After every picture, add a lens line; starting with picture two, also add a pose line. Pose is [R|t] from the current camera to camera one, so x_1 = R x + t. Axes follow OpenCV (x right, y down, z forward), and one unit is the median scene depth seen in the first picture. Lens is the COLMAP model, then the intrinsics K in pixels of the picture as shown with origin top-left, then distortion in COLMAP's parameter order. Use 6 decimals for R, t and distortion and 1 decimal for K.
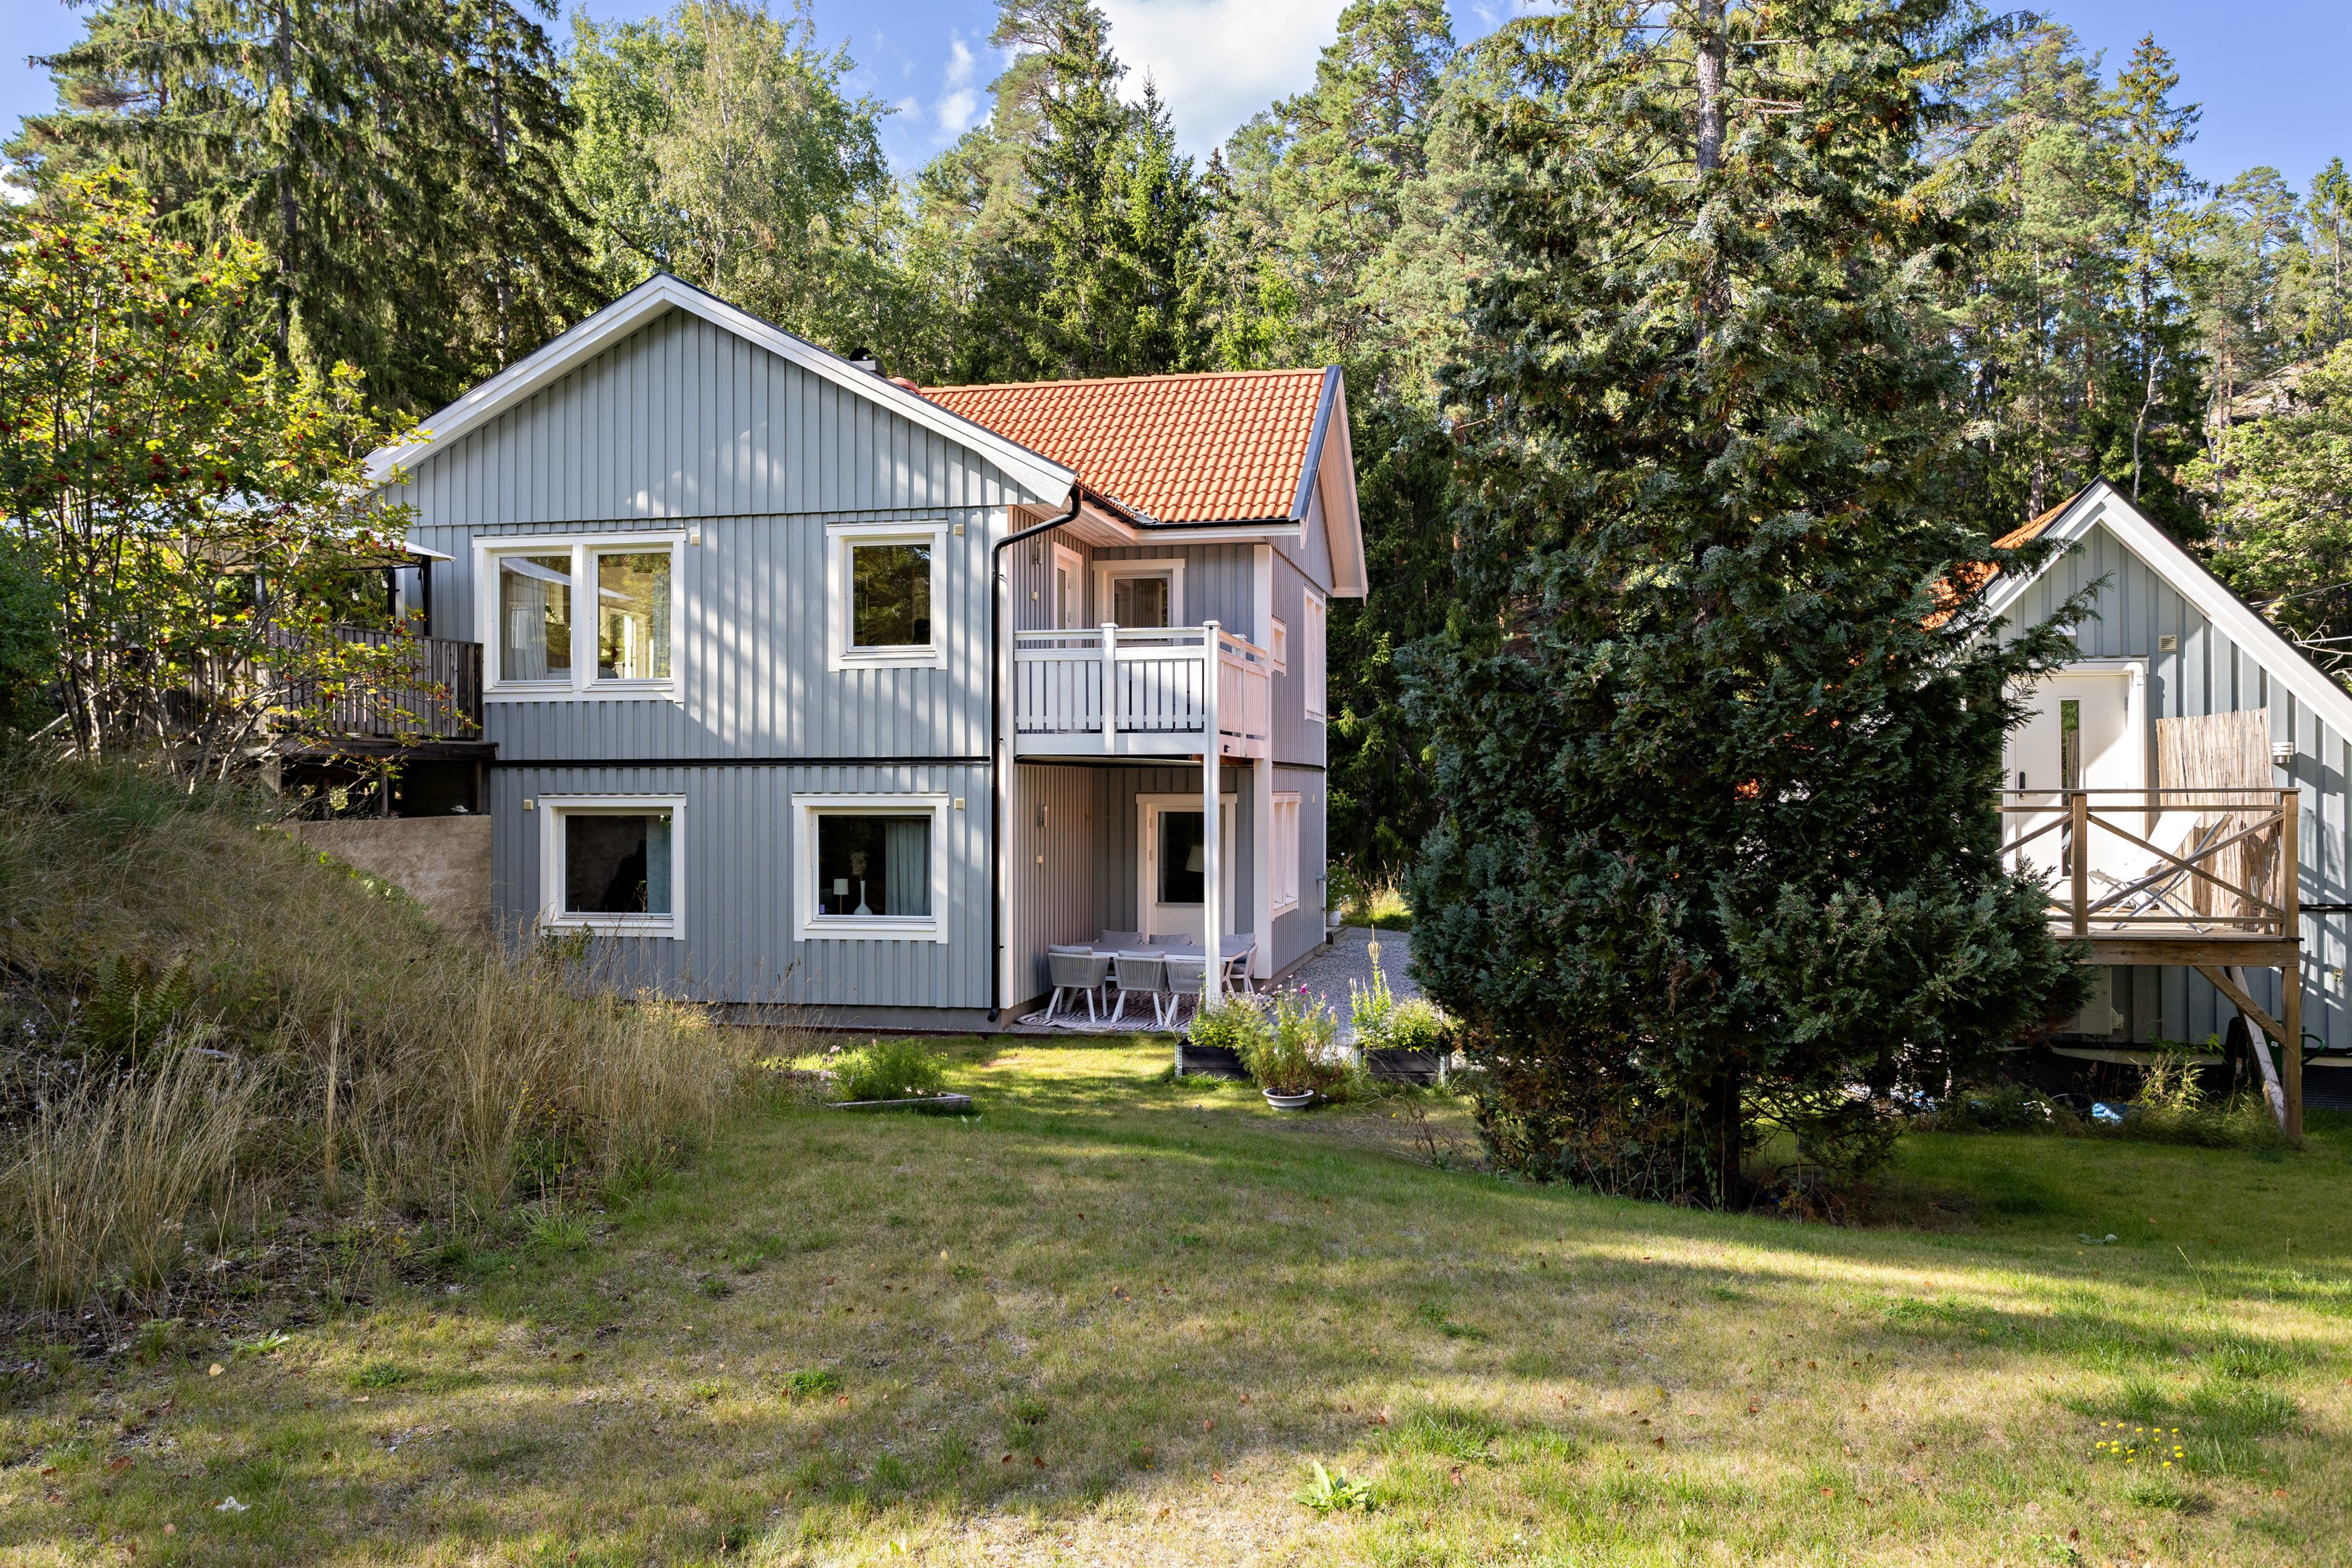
lens RADIAL K [[1819.3, 0, 1178.8], [0, 1819.3, 837.6], [0, 0, 1]] dist [0.039379, -0.005428]
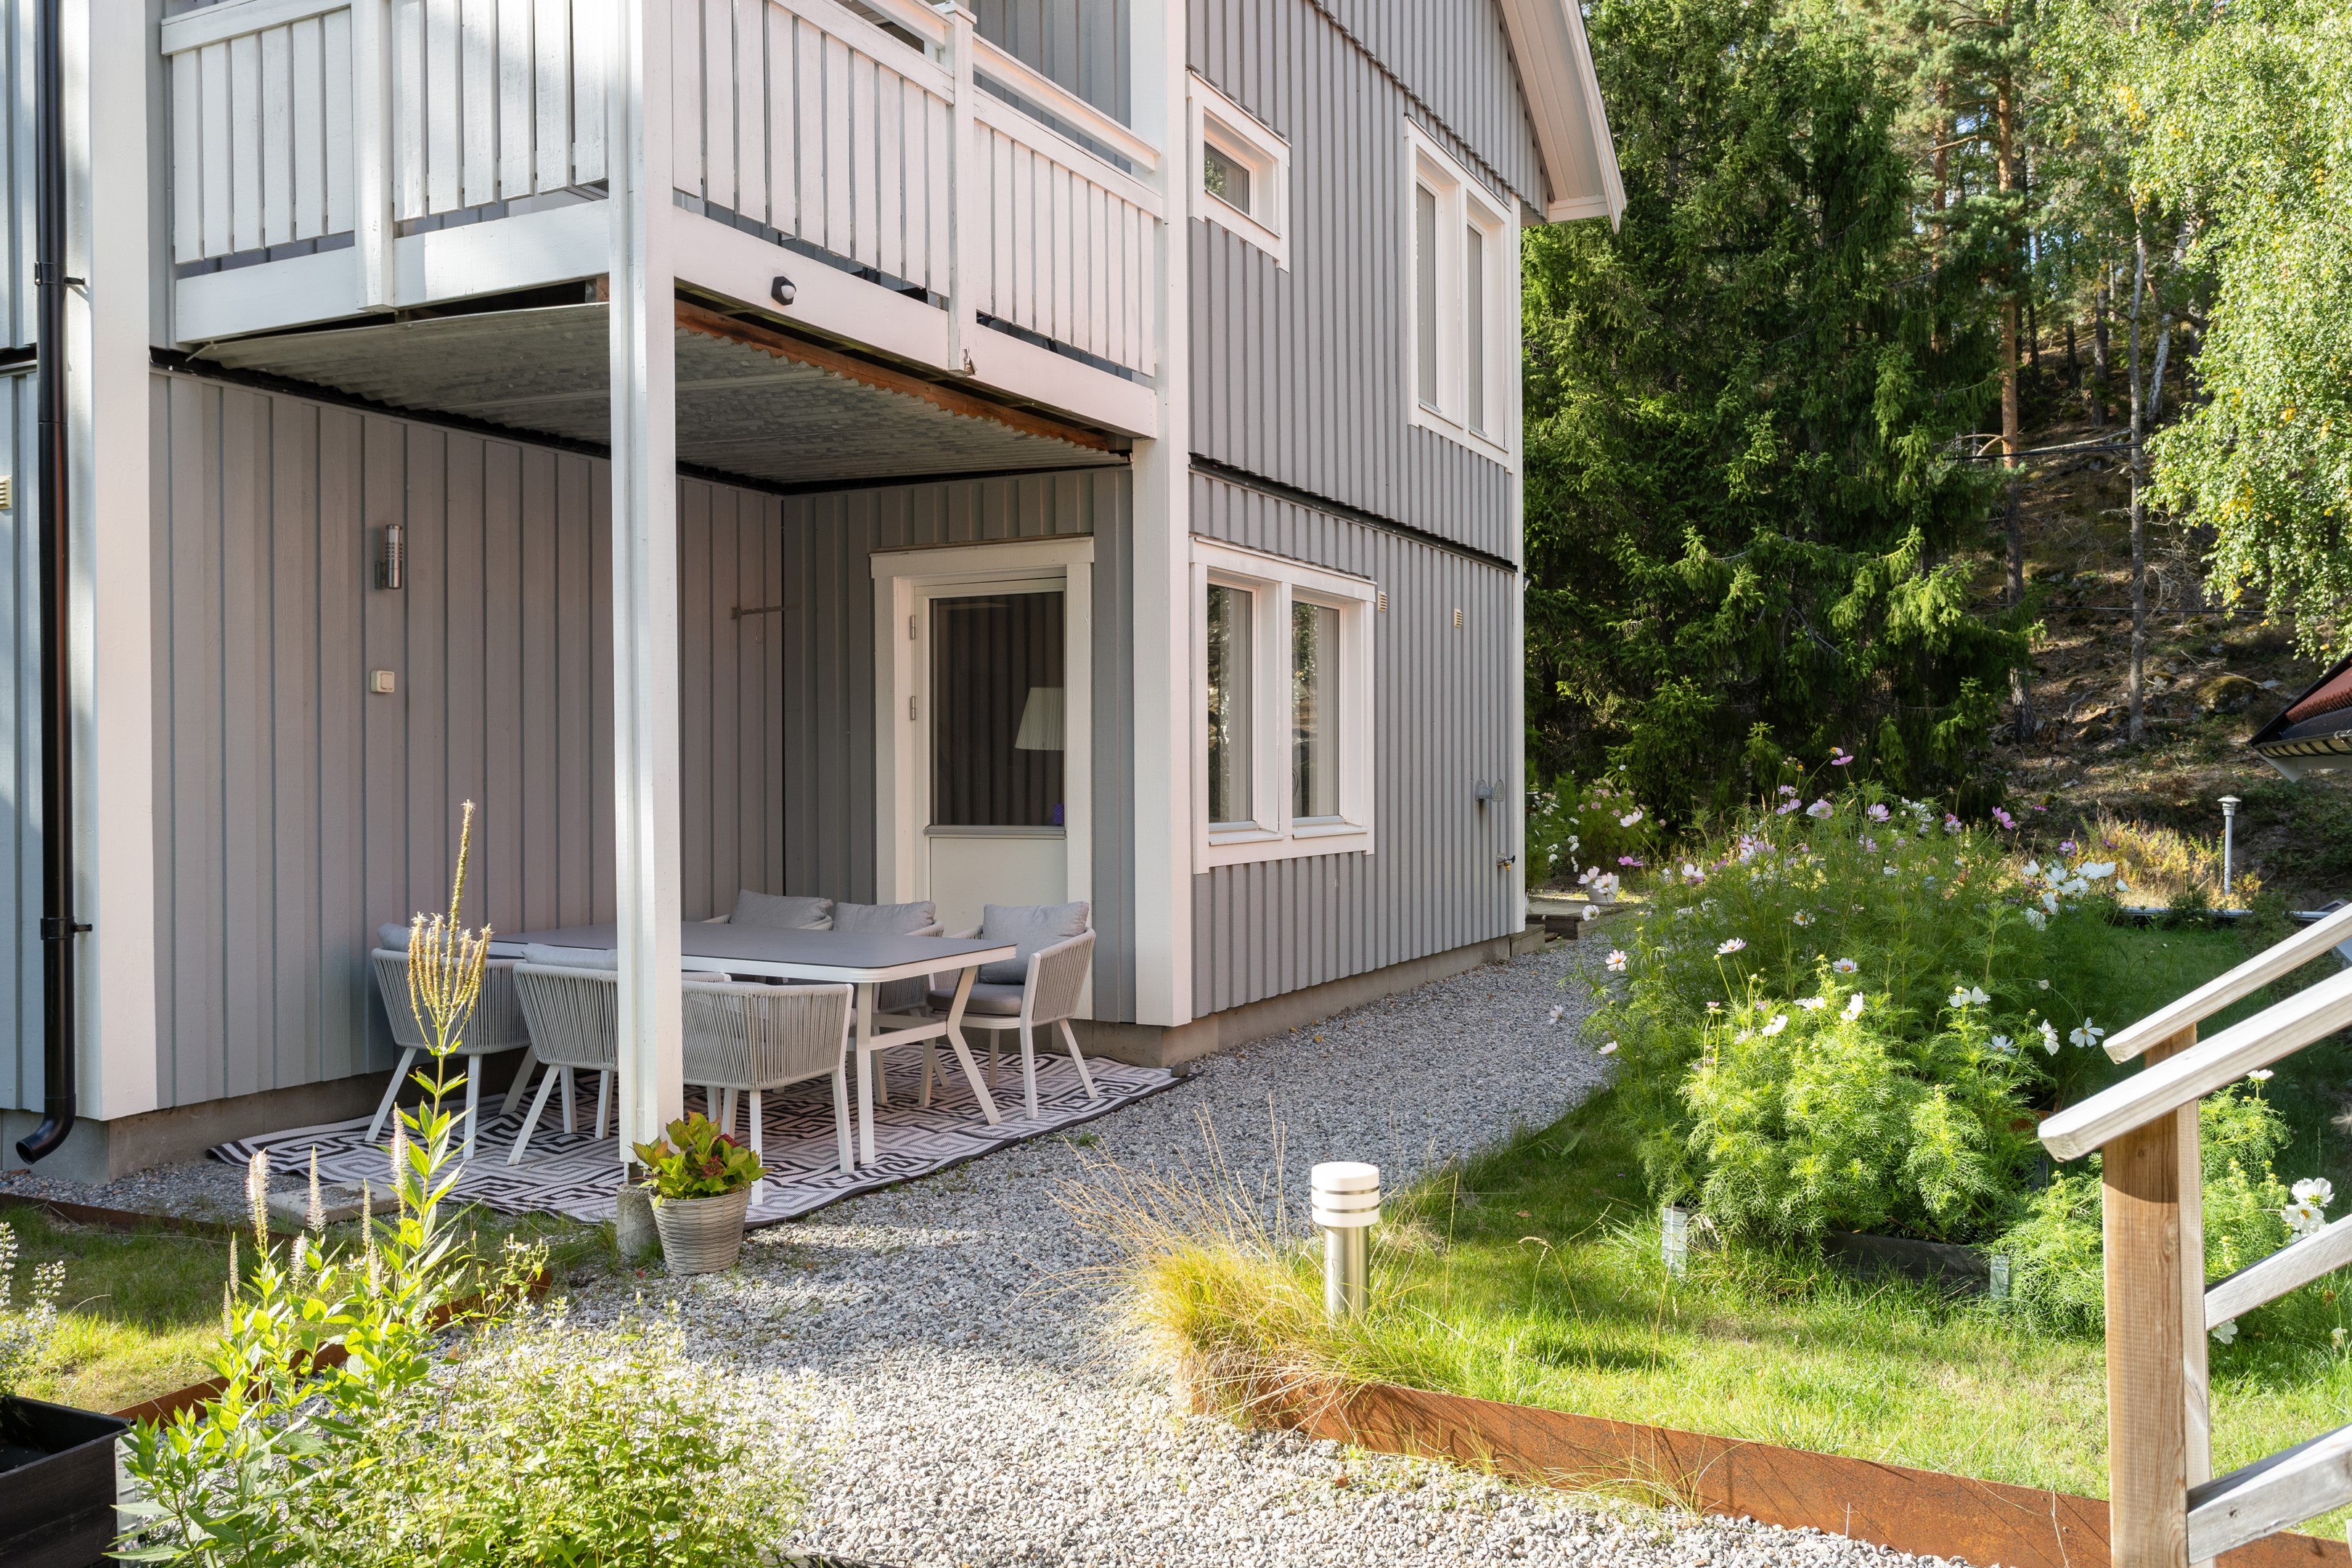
lens RADIAL K [[1875.4, 0, 1187.7], [0, 1875.4, 784.5], [0, 0, 1]] dist [0.010395, -0.004937]
pose [[0.965492, -0.004336, -0.260398, 0.158969], [-0.001279, 0.999770, -0.021389, 0.037008], [0.260431, 0.020984, 0.965264, 0.653277]]
